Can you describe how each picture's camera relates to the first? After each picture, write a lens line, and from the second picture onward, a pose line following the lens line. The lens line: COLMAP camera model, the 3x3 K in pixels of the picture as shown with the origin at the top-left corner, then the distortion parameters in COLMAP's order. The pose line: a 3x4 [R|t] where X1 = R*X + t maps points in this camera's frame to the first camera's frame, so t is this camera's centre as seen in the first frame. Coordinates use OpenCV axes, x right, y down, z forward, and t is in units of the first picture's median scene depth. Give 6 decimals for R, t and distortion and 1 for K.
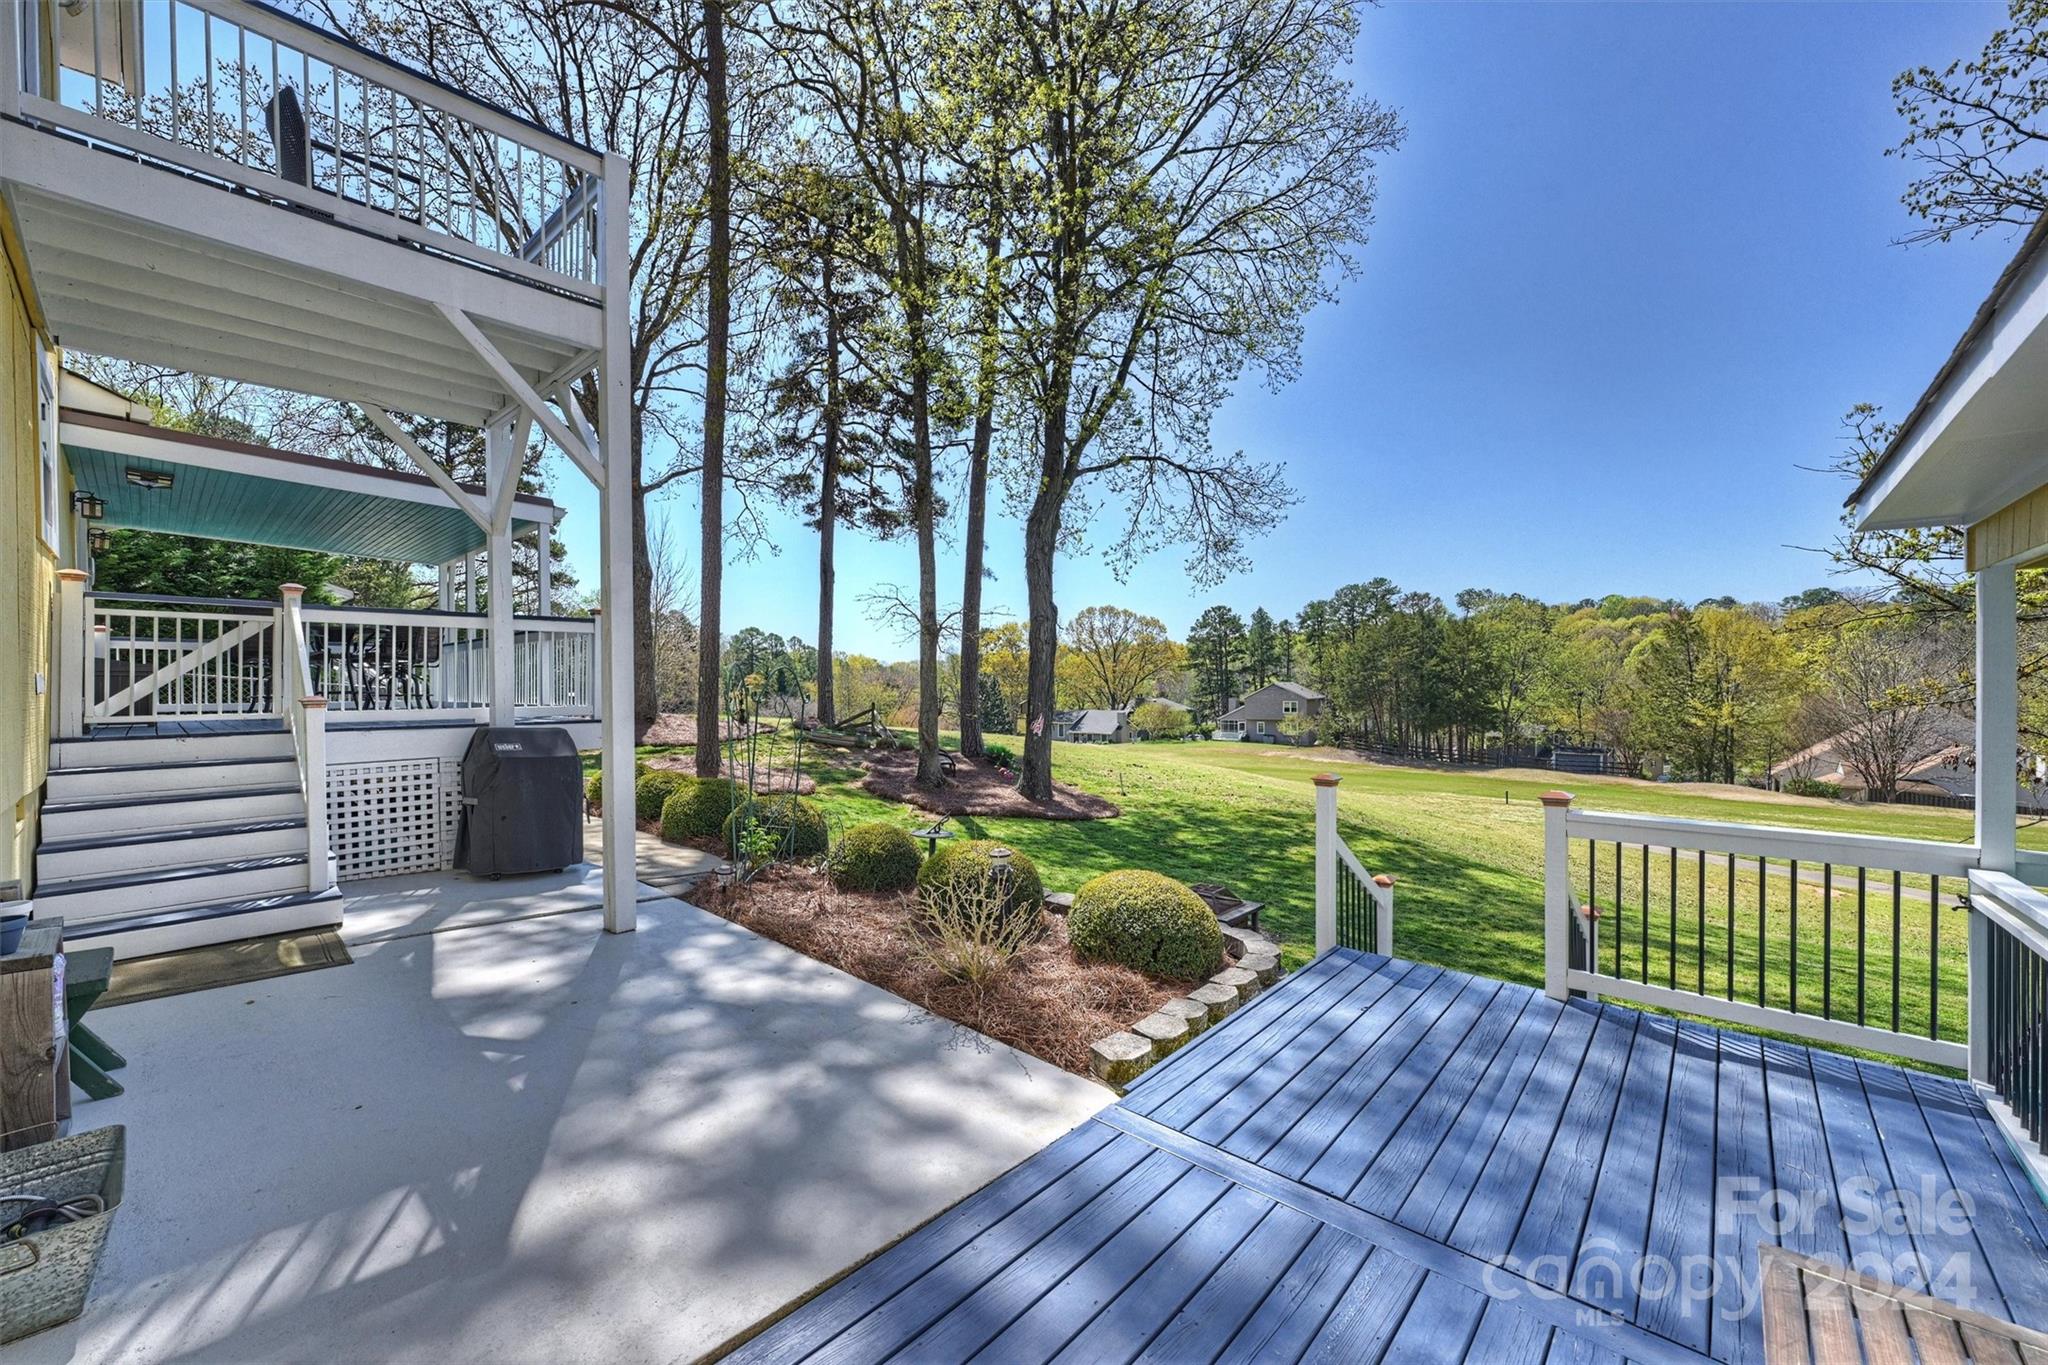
lens RADIAL K [[802.9, 0, 1023.1], [0, 802.9, 700.6], [0, 0, 1]] dist [-0.001464, 0.000437]
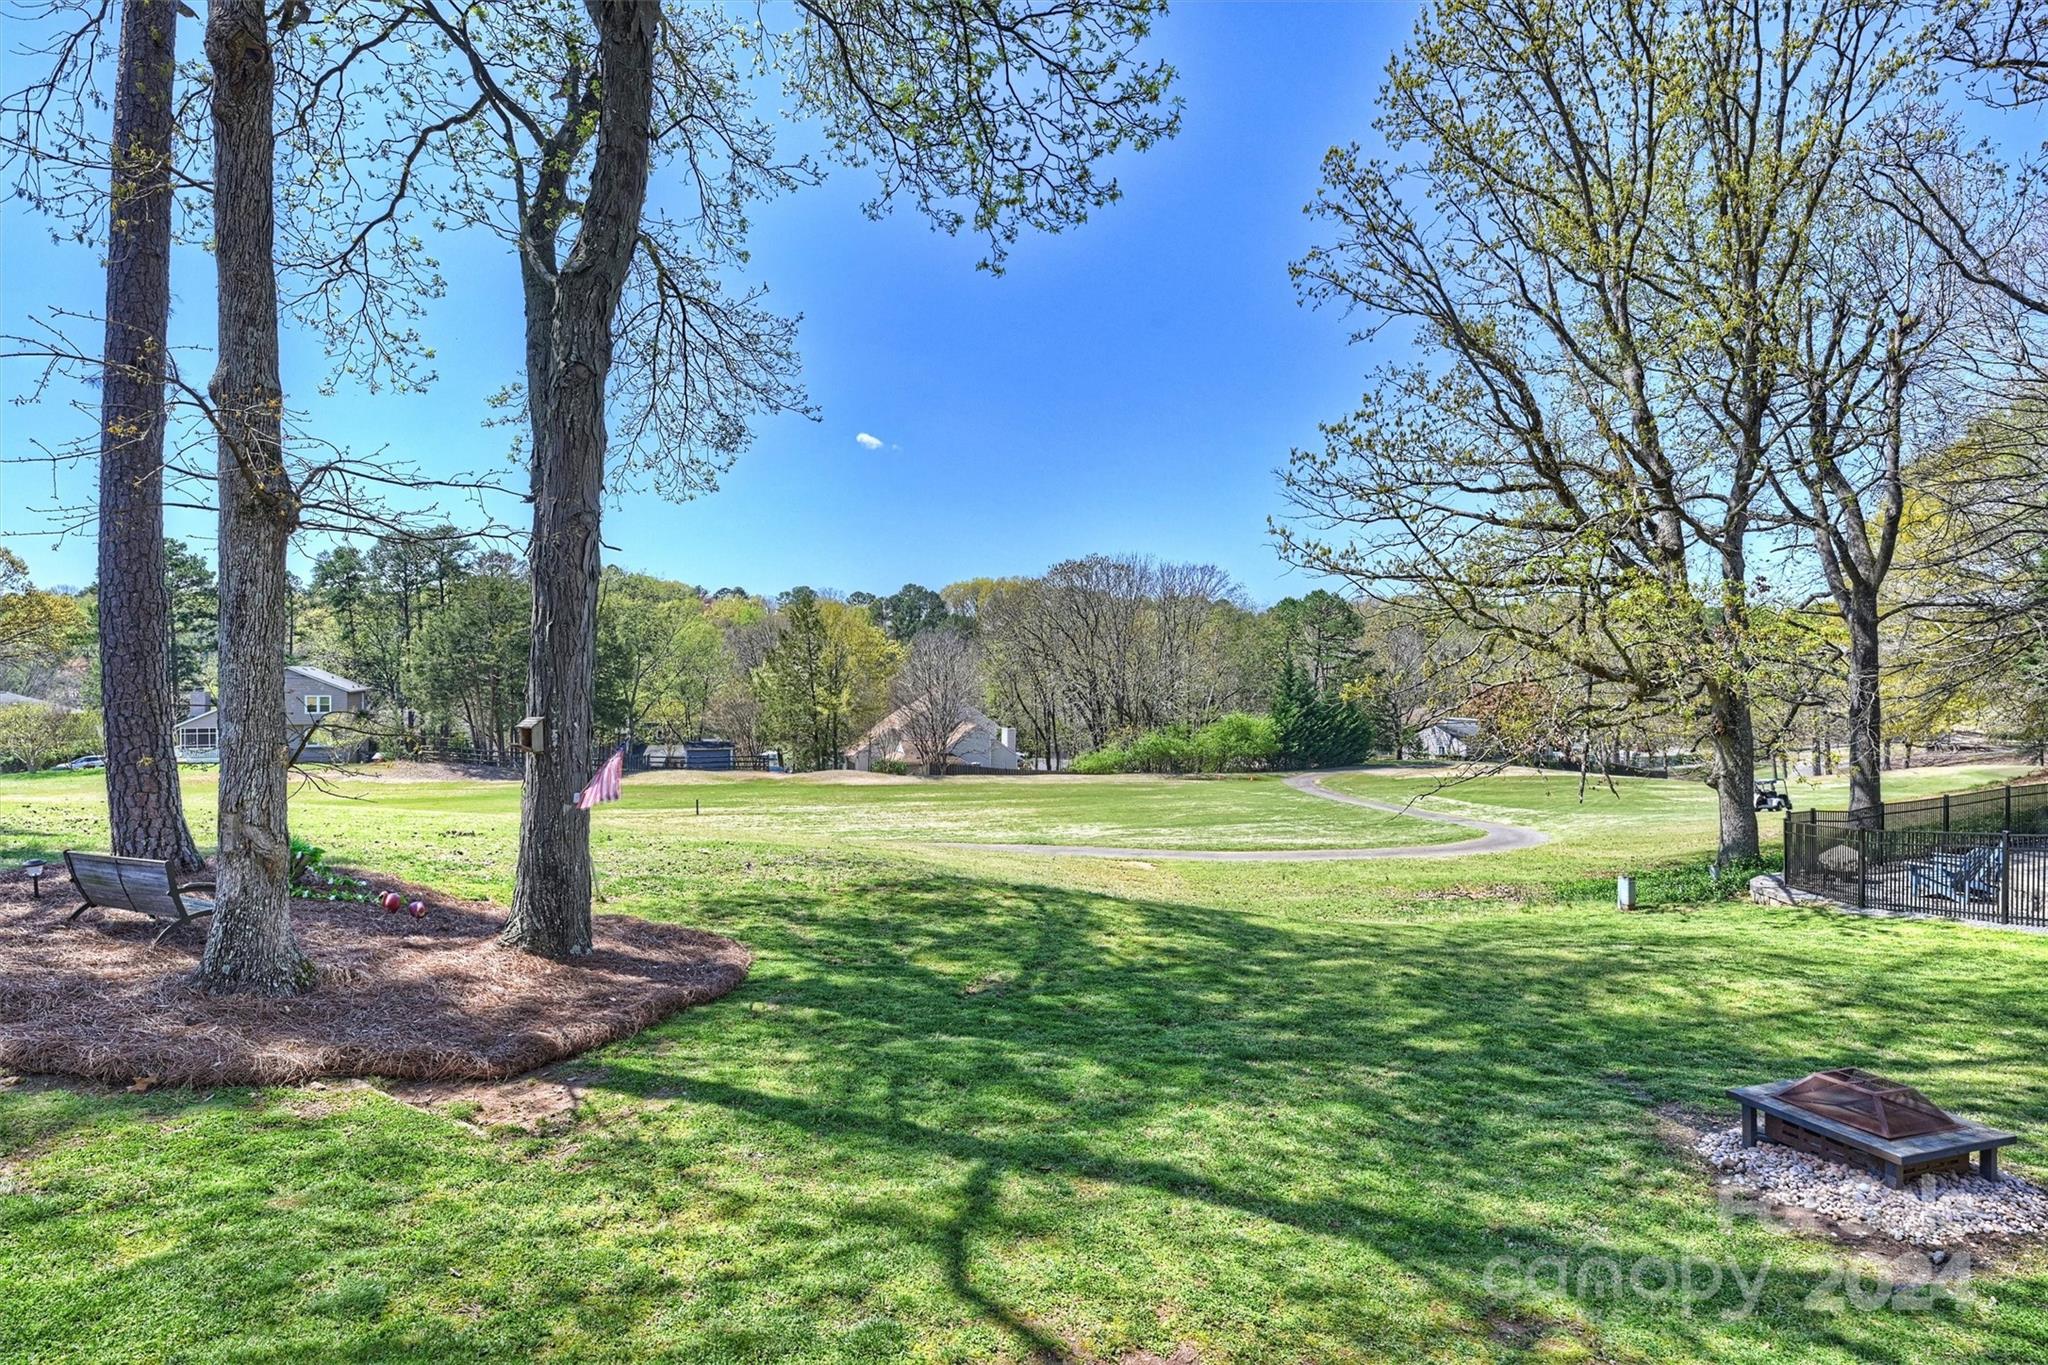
lens RADIAL K [[981.9, 0, 1016.7], [0, 981.9, 681.5], [0, 0, 1]] dist [-0.006047, 0.000000]
pose [[0.524491, -0.004370, 0.851405, -0.160887], [0.011802, 0.999928, -0.002138, -0.007927], [-0.851334, 0.011169, 0.524505, 0.300783]]
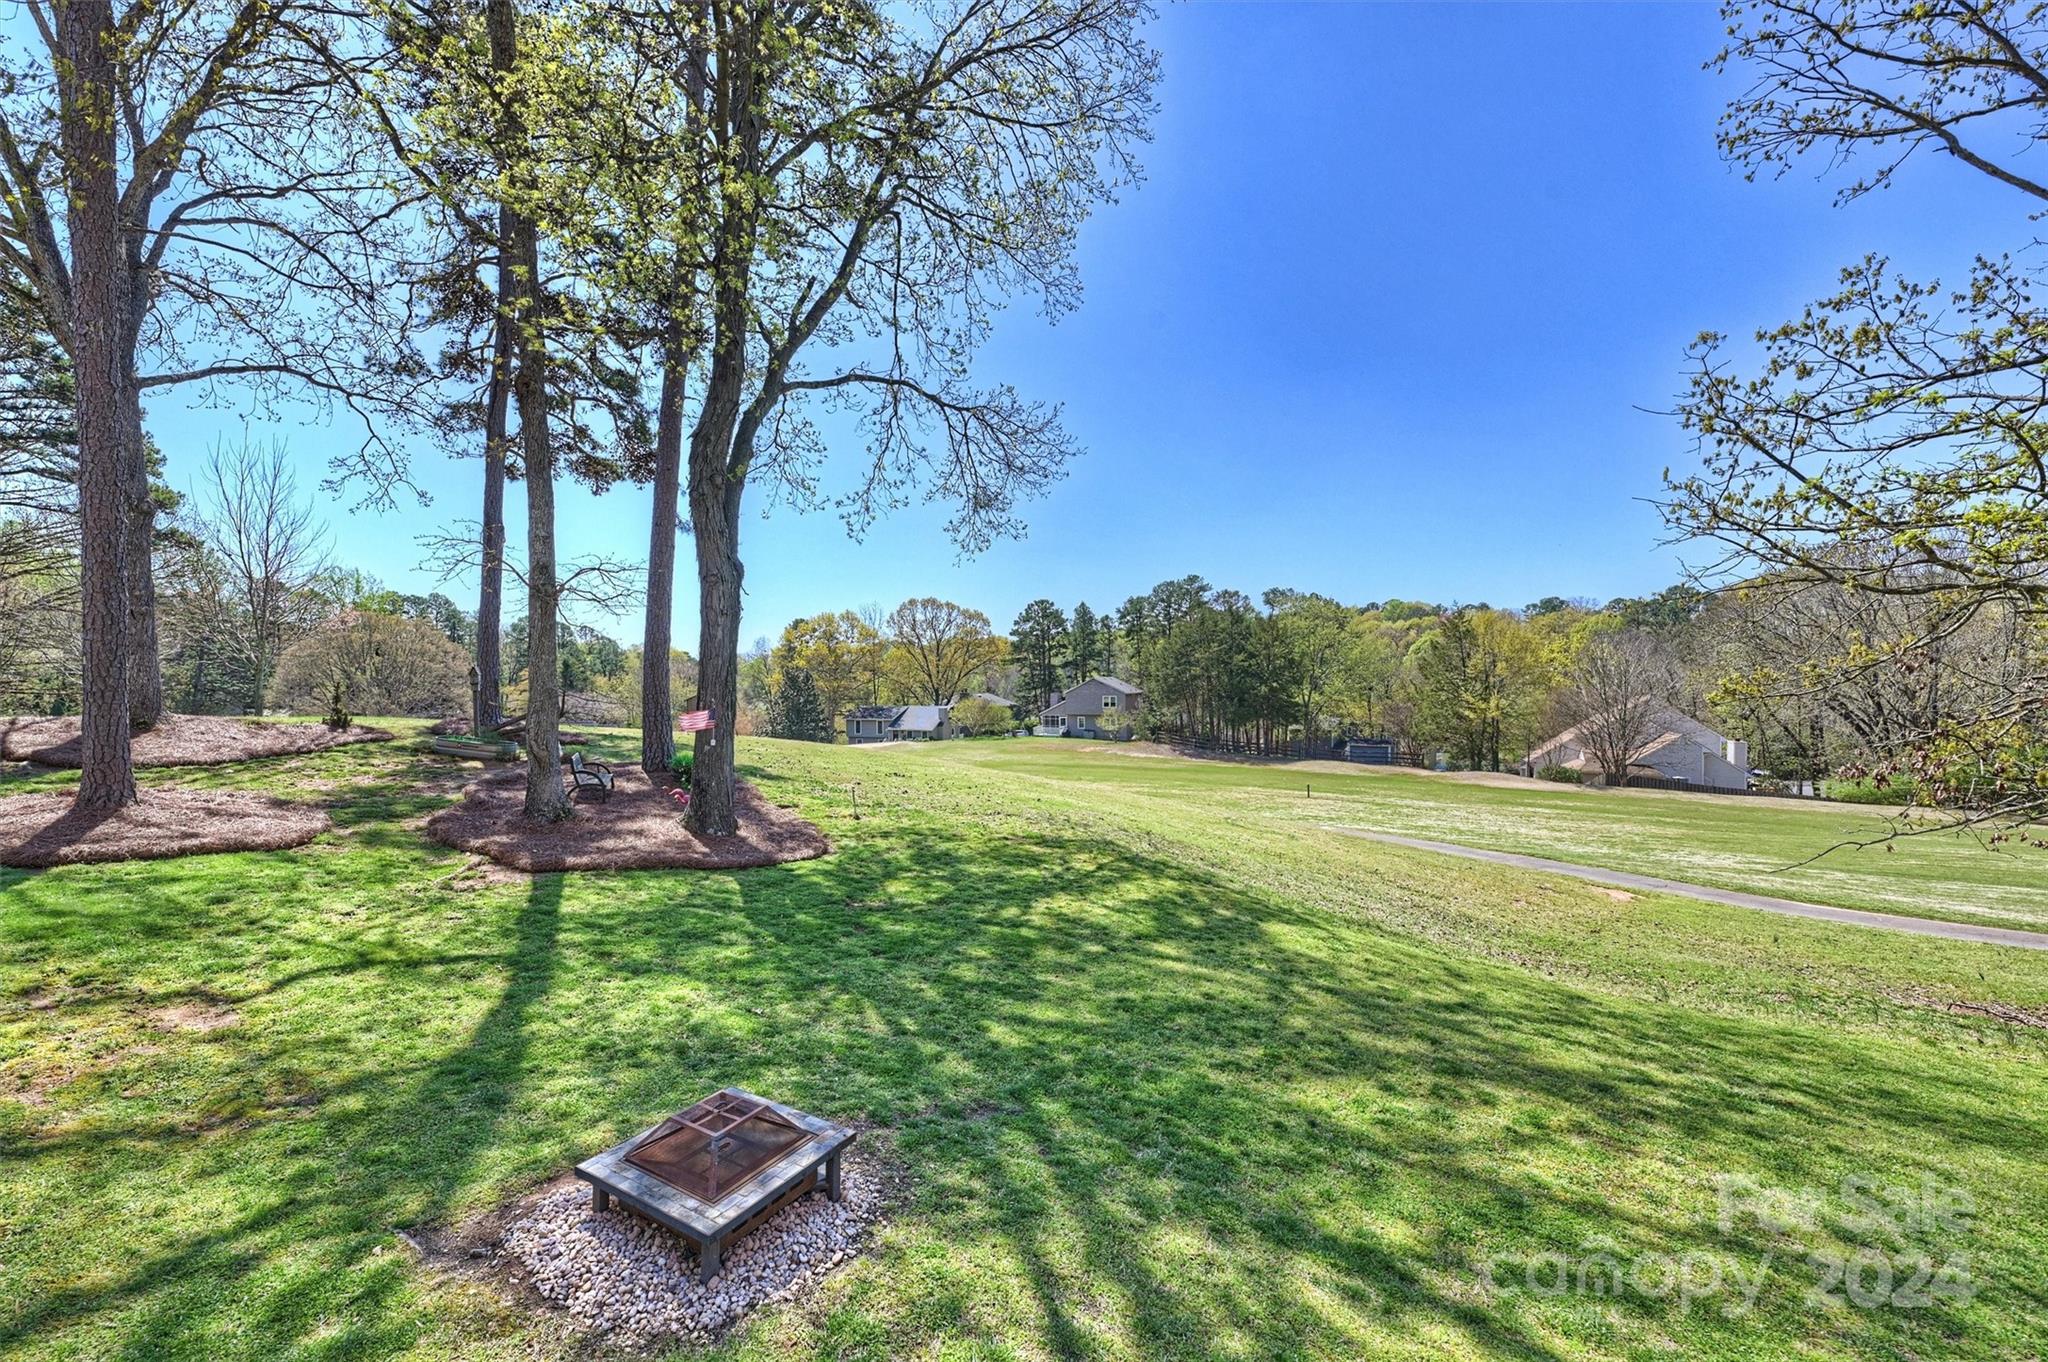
lens RADIAL K [[802.9, 0, 1016.1], [0, 802.9, 692.6], [0, 0, 1]] dist [-0.001464, 0.000437]
pose [[0.980938, -0.001921, 0.194311, 0.081504], [0.002753, 0.999988, -0.004011, 0.000814], [-0.194301, 0.004469, 0.980932, 0.141598]]
